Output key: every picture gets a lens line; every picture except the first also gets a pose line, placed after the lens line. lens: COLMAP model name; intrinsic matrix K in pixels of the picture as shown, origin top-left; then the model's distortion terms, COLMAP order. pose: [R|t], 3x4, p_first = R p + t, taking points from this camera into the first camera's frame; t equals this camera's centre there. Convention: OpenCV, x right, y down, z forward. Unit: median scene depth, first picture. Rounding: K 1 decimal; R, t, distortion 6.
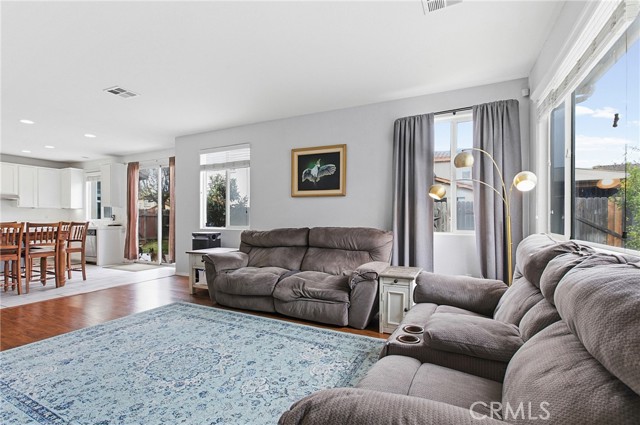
lens RADIAL K [[297.5, 0, 315.7], [0, 297.5, 220.6], [0, 0, 1]] dist [-0.001496, 0.000610]
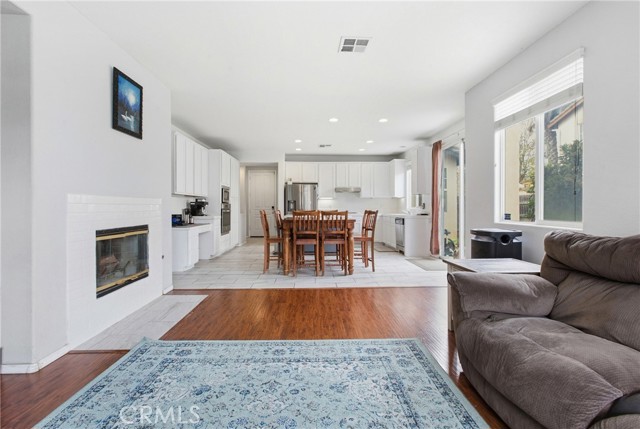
lens RADIAL K [[304.1, 0, 319.4], [0, 304.1, 209.1], [0, 0, 1]] dist [-0.001857, -0.000219]
pose [[0.472689, 0.003526, -0.881222, 0.006428], [-0.003246, 0.999992, 0.002260, -0.003198], [0.881224, 0.001792, 0.472696, 0.508300]]
